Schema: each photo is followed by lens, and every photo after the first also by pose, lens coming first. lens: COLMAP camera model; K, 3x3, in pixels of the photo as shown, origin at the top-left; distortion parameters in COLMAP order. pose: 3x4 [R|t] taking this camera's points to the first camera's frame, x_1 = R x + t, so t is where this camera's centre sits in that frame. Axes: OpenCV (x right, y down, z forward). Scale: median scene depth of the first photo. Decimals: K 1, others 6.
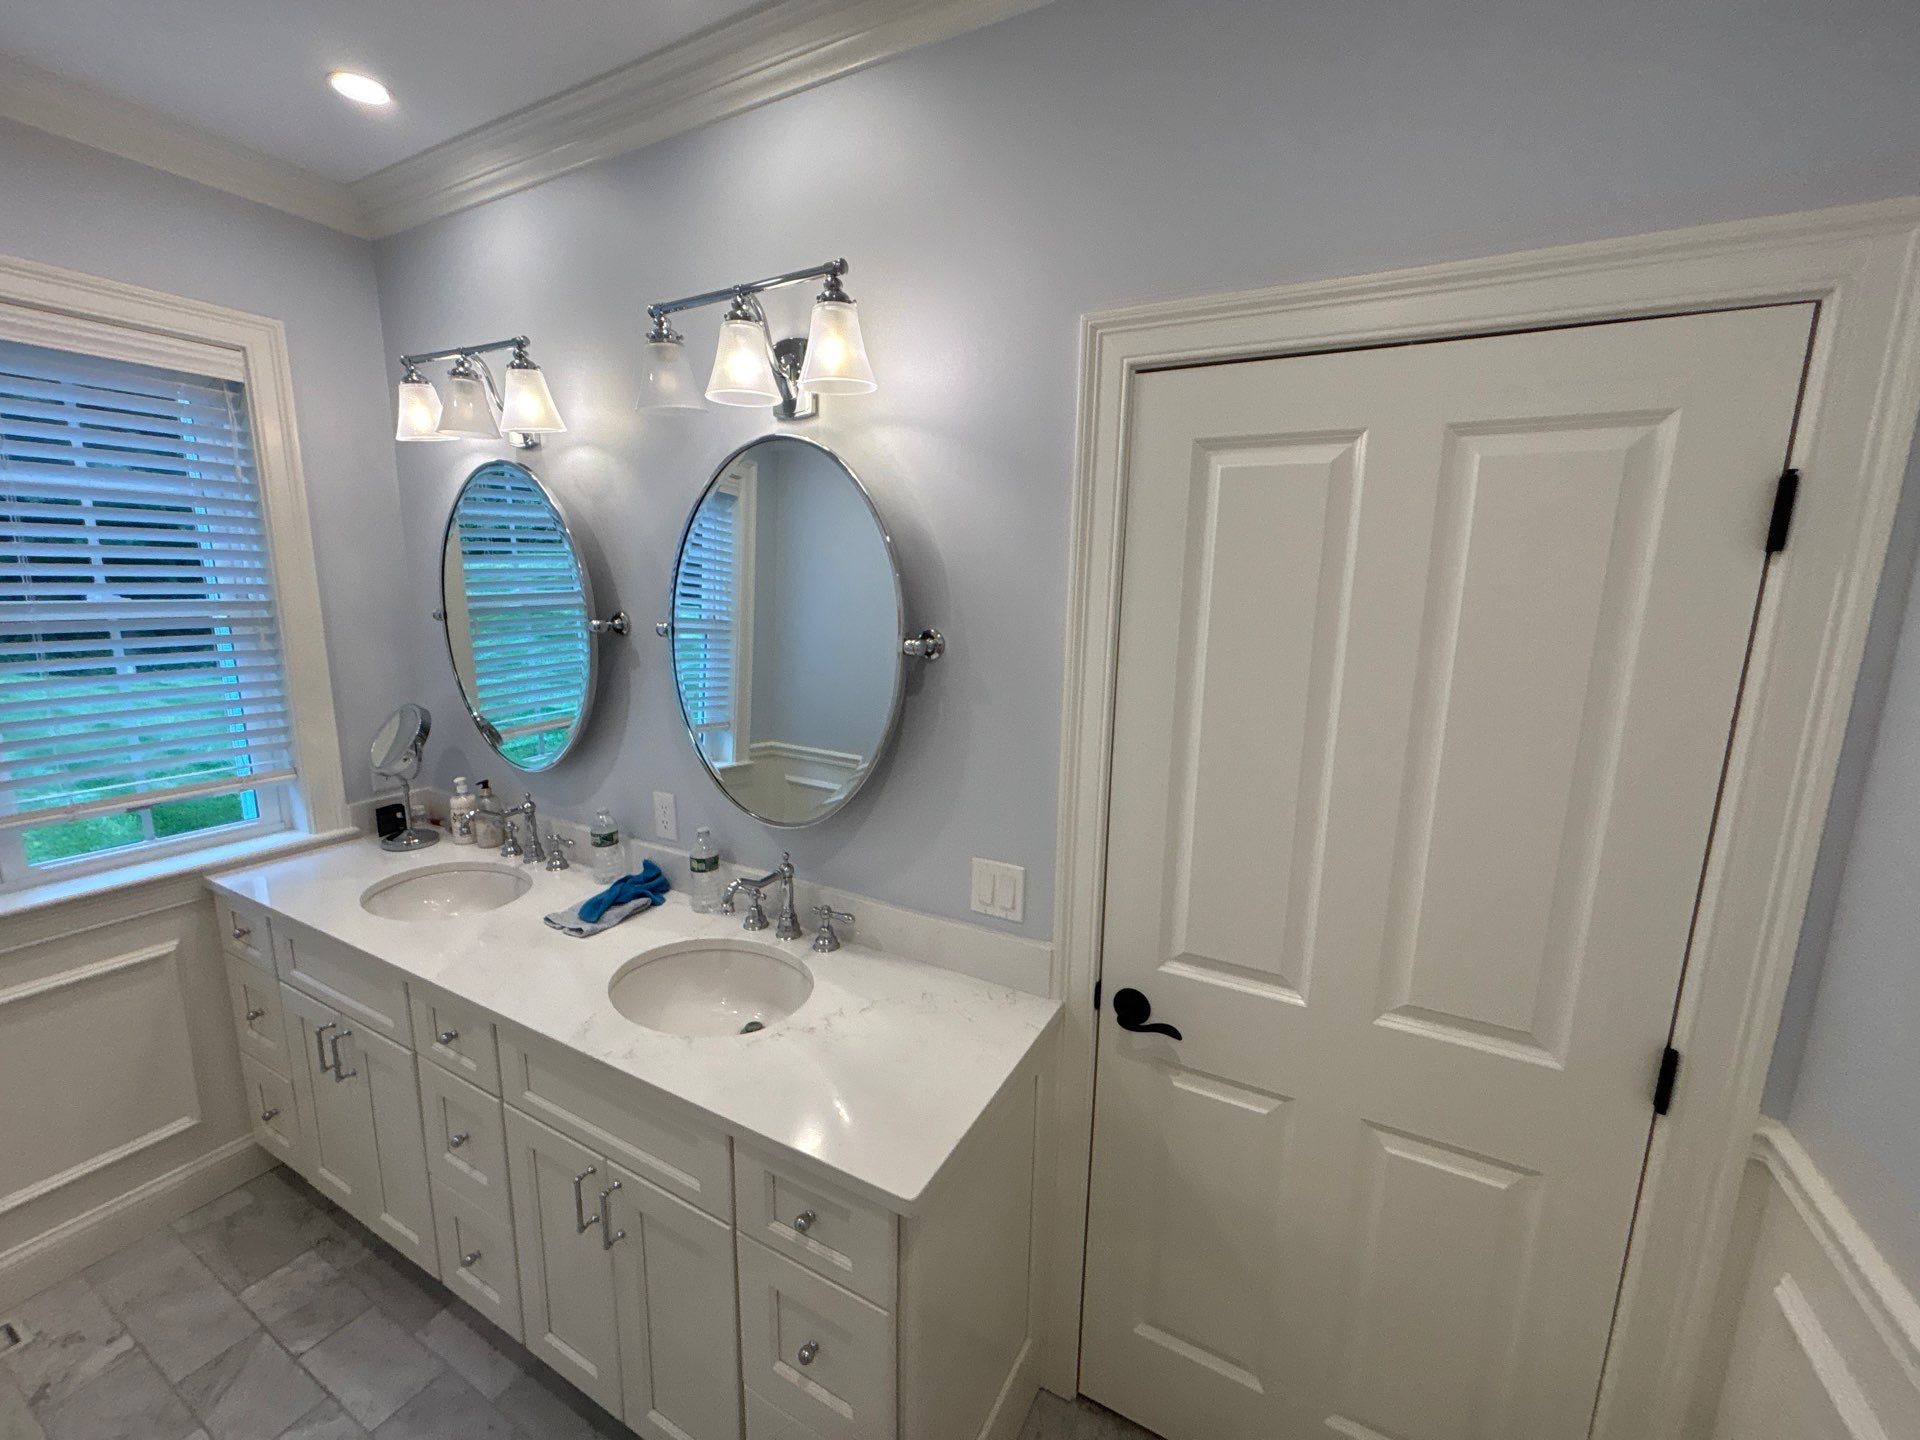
lens RADIAL K [[769.4, 0, 957.5], [0, 769.4, 719.2], [0, 0, 1]] dist [0.000158, -0.000435]
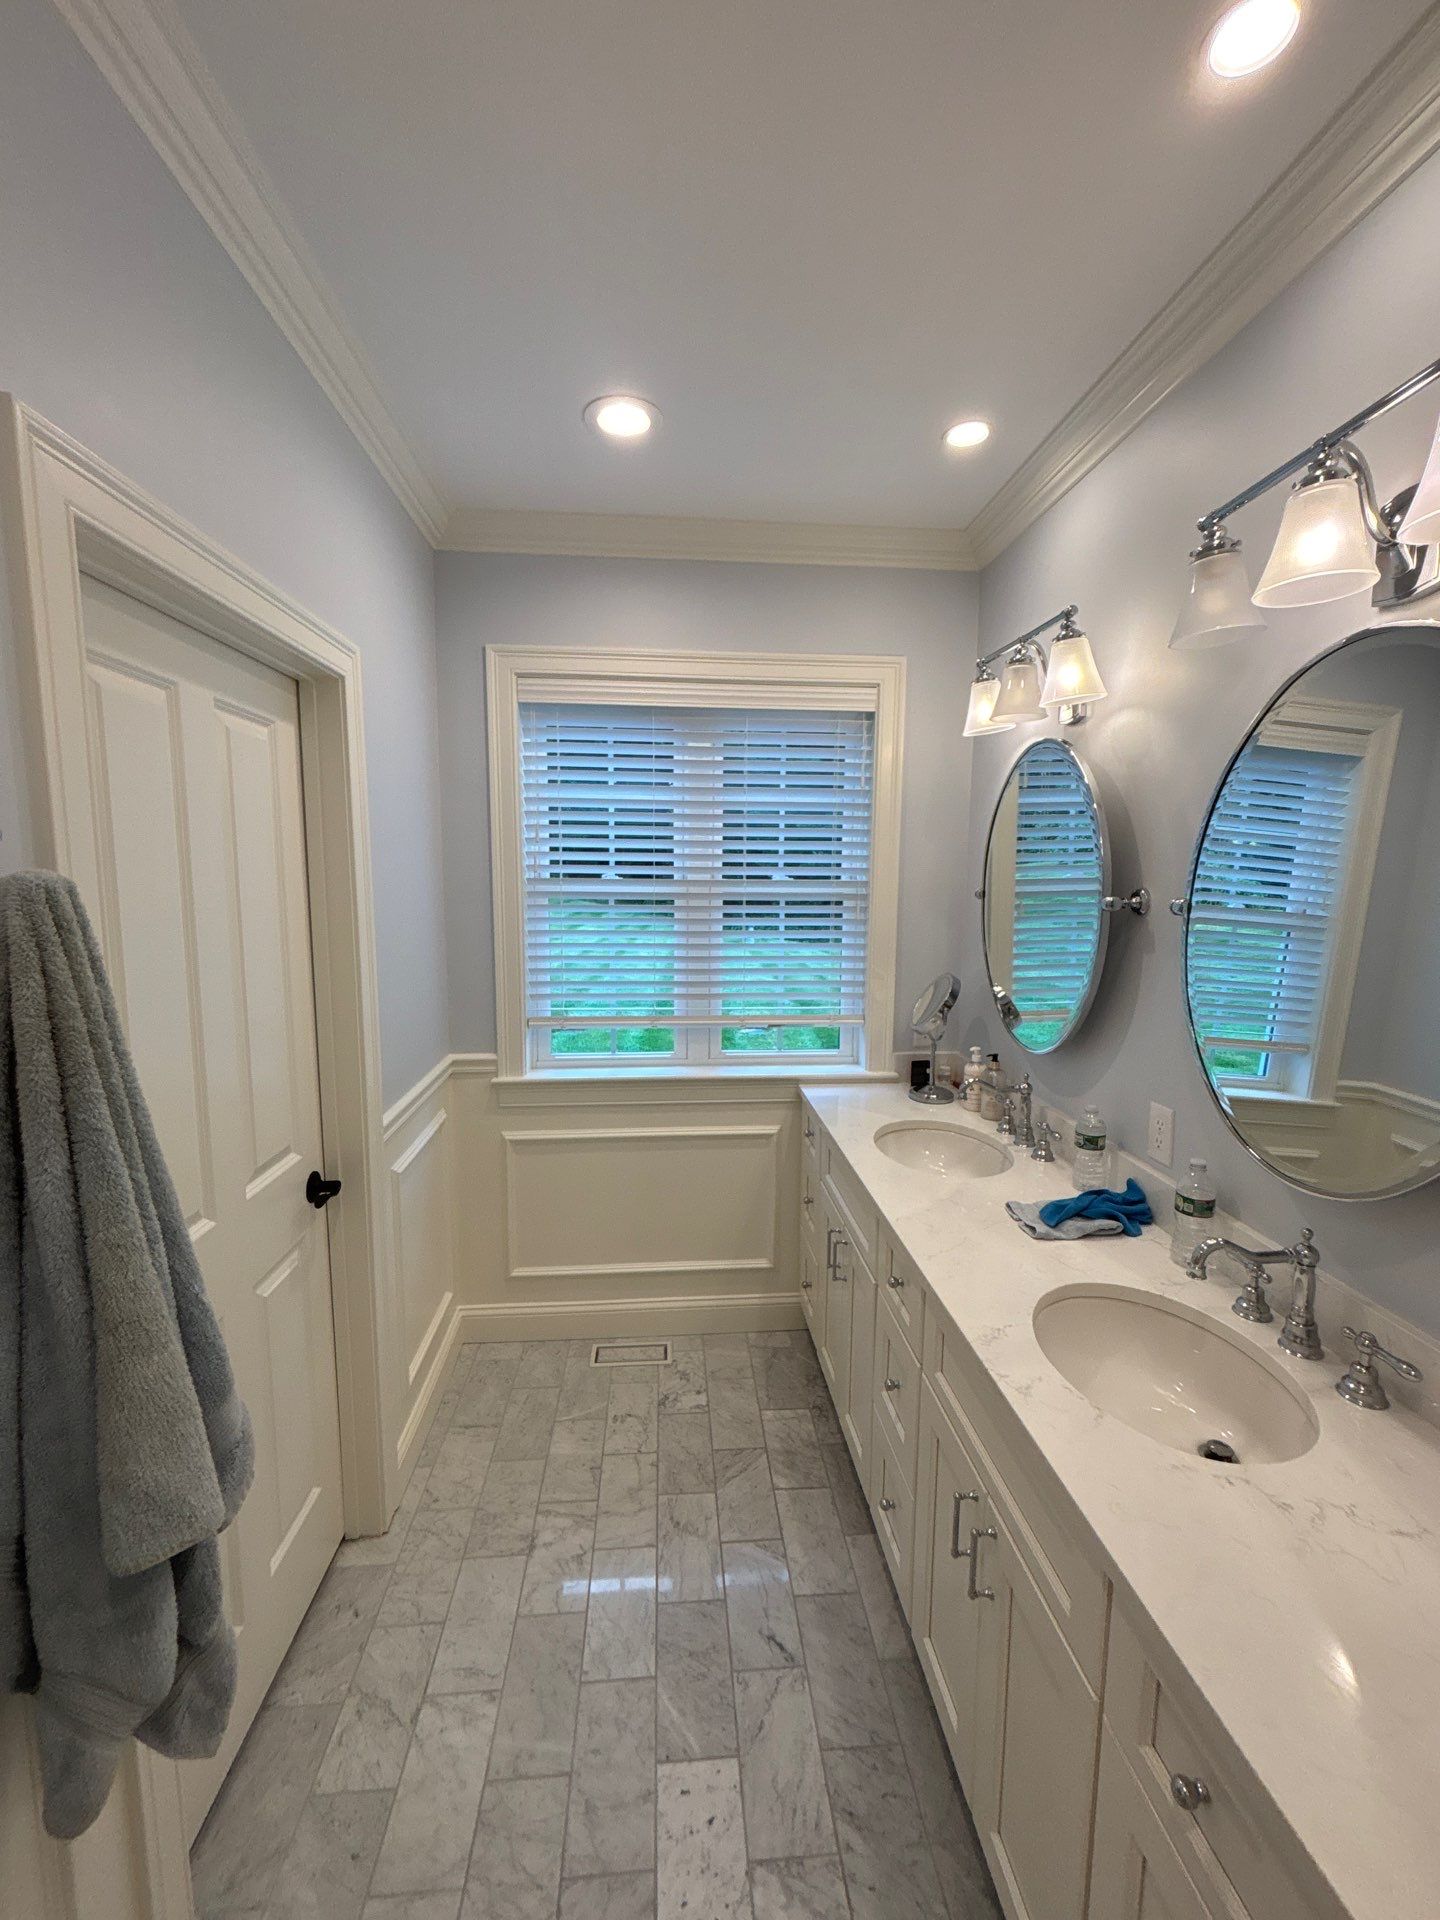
lens RADIAL K [[769.4, 0, 721.6], [0, 769.4, 959.0], [0, 0, 1]] dist [0.000158, -0.000435]
pose [[0.543925, 0.079323, -0.835376, 0.041500], [-0.147348, 0.989083, -0.002022, 0.011554], [0.826096, 0.124190, 0.549675, 0.135387]]
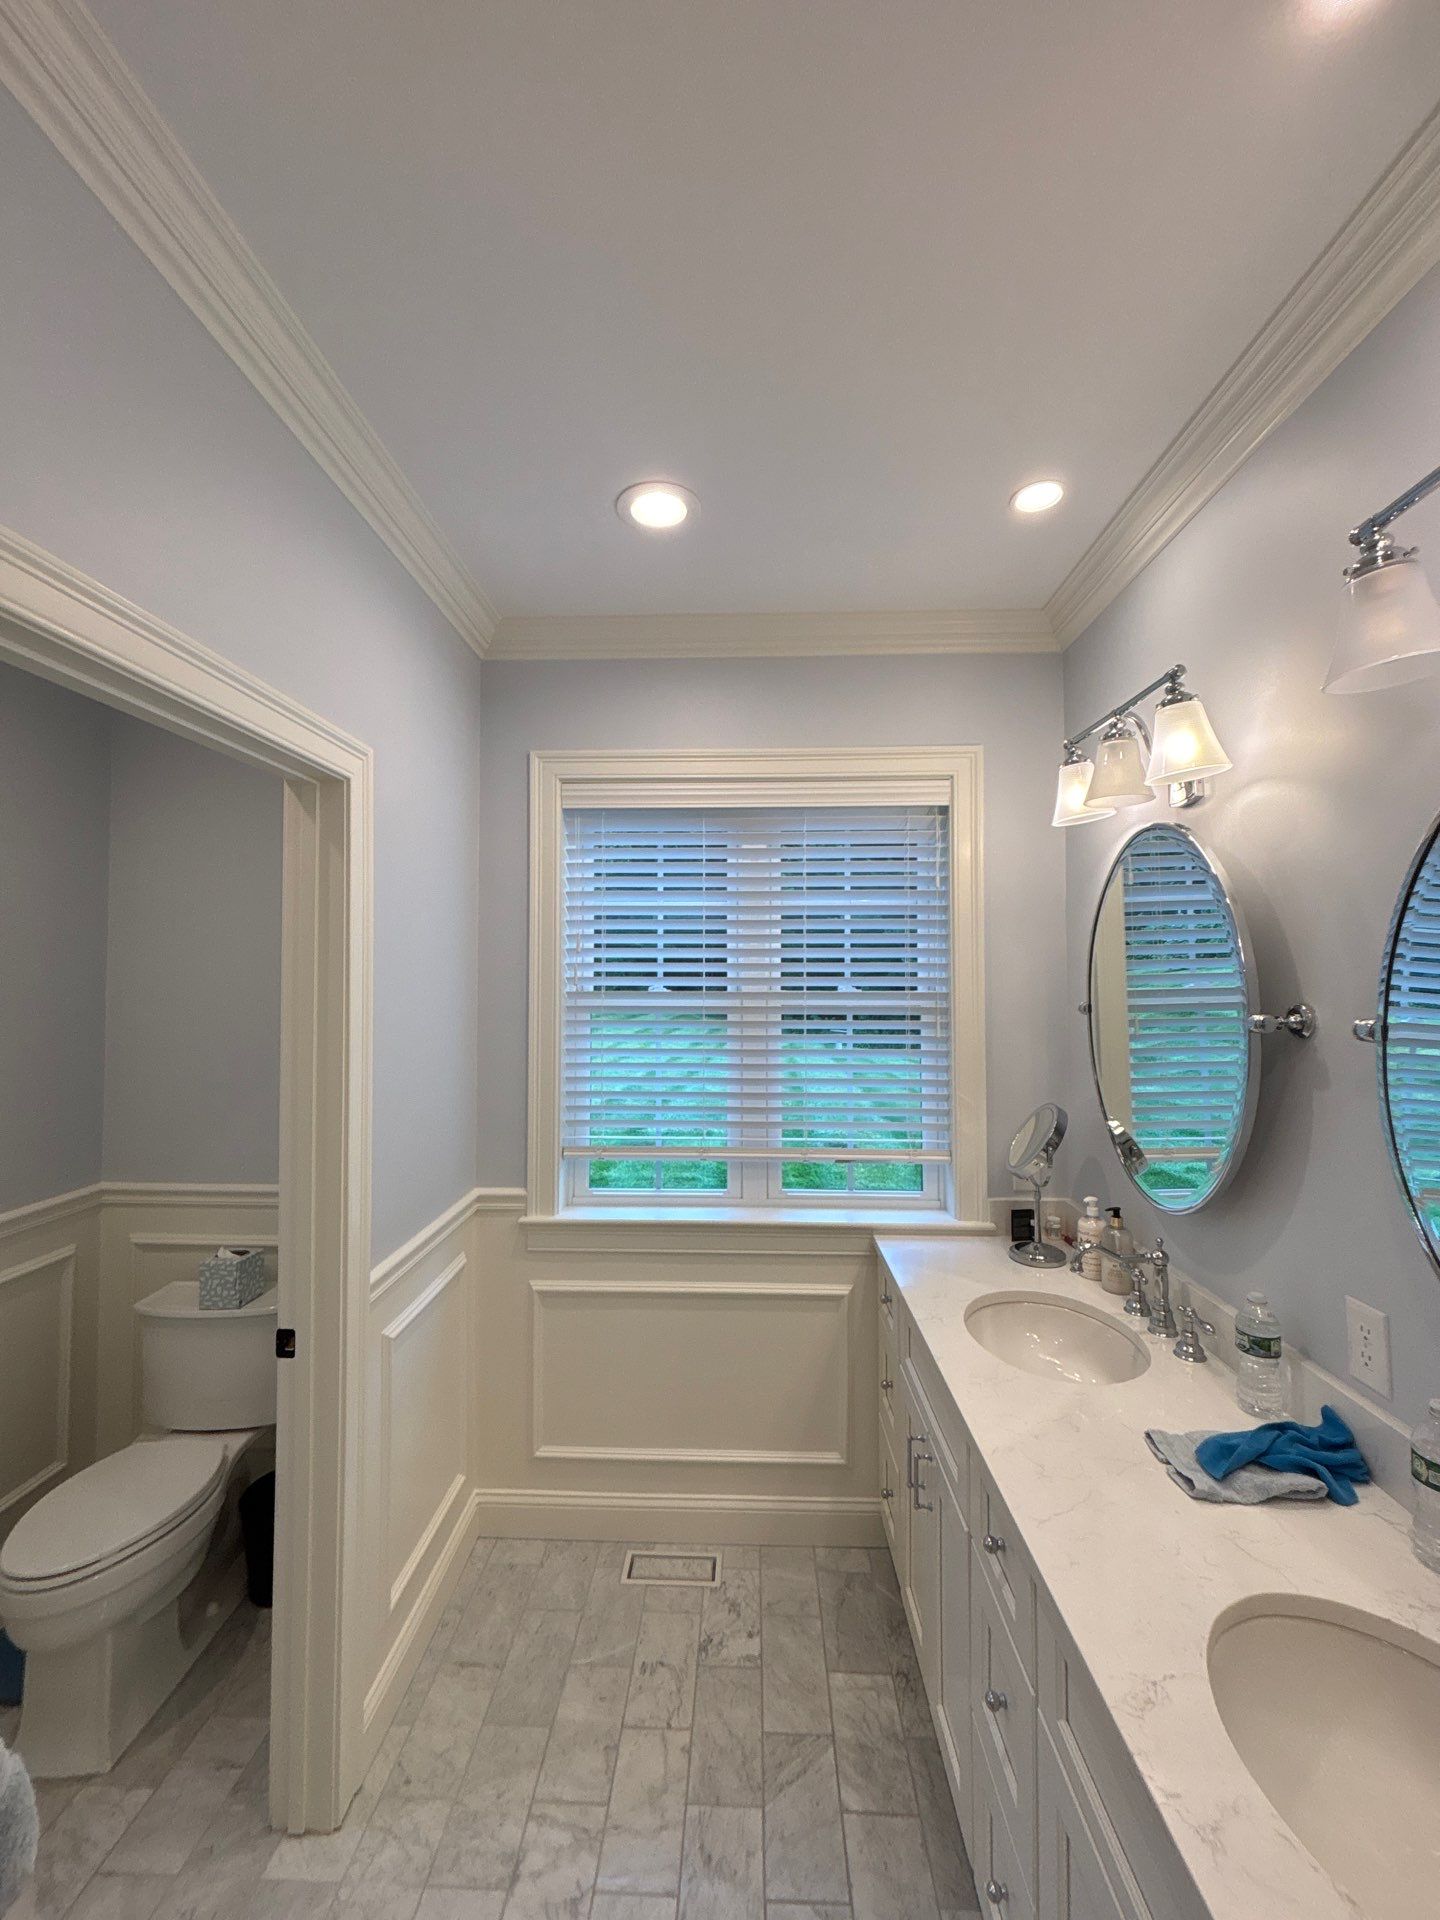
lens RADIAL K [[770.8, 0, 720.8], [0, 770.8, 958.8], [0, 0, 1]] dist [0.000697, 0.000508]
pose [[0.442741, -0.044102, -0.895564, -0.055952], [-0.152065, 0.980628, -0.123467, -0.017764], [0.883661, 0.190848, 0.427458, 0.255262]]
